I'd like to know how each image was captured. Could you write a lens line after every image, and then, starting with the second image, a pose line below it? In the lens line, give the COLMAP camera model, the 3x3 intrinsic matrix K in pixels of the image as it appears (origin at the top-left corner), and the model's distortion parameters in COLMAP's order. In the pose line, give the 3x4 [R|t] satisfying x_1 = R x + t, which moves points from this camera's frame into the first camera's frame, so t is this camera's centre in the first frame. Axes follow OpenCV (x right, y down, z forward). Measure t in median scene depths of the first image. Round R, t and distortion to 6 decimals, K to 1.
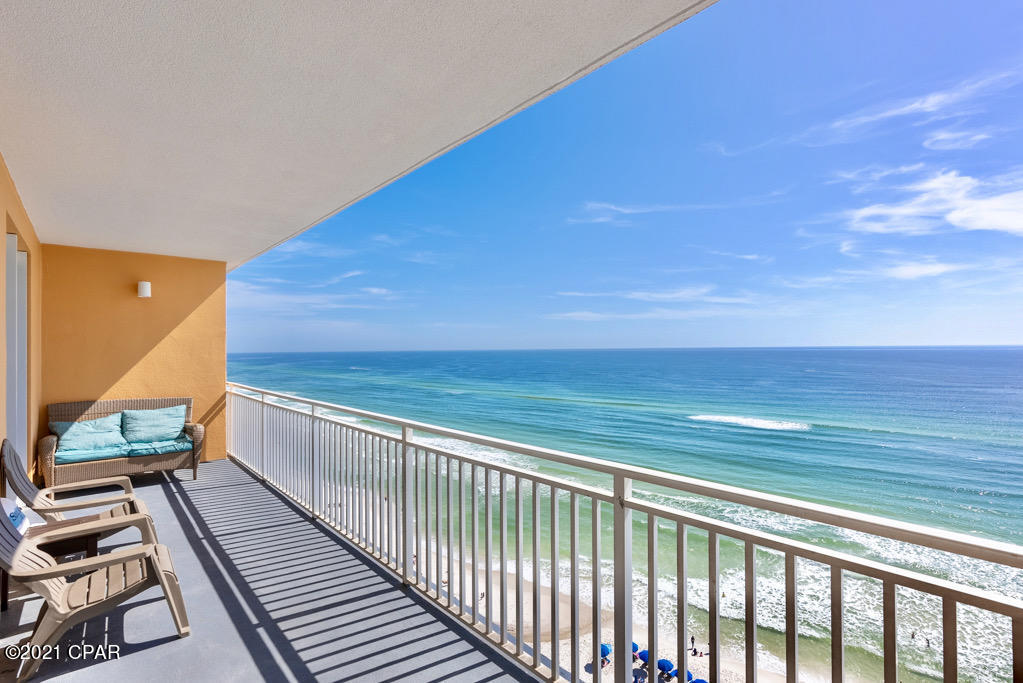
lens RADIAL K [[465.8, 0, 516.7], [0, 465.8, 342.3], [0, 0, 1]] dist [-0.000230, 0.000461]
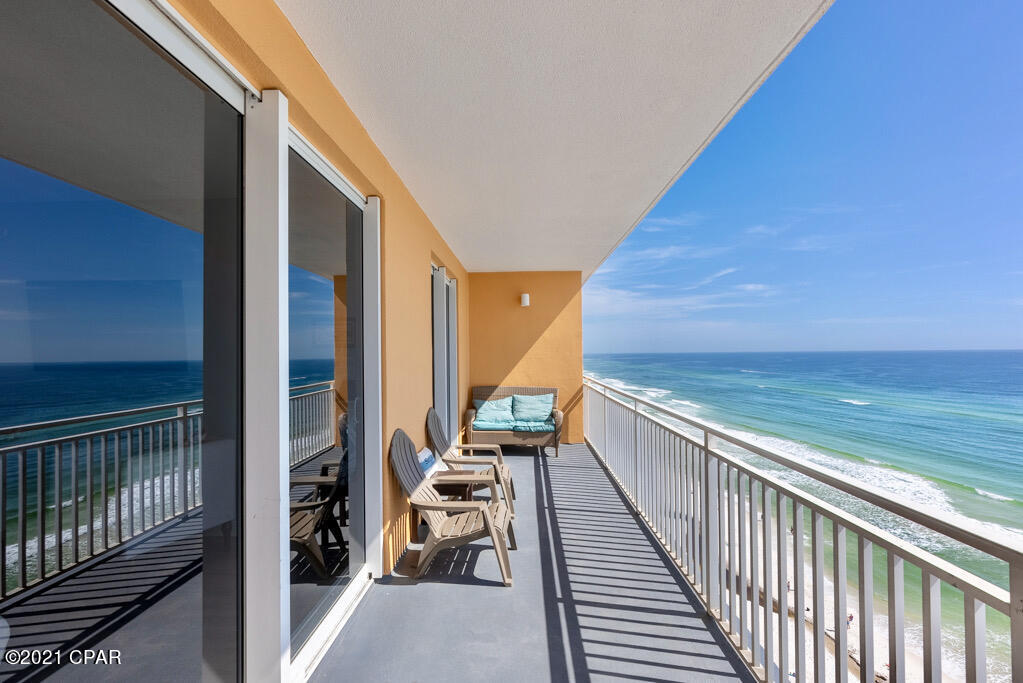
lens RADIAL K [[465.8, 0, 516.7], [0, 465.8, 342.3], [0, 0, 1]] dist [-0.000230, 0.000461]
pose [[0.723969, -0.012712, -0.689716, 0.073008], [0.011725, 0.999913, -0.006123, 0.011386], [0.689733, -0.003654, 0.724054, 0.093550]]
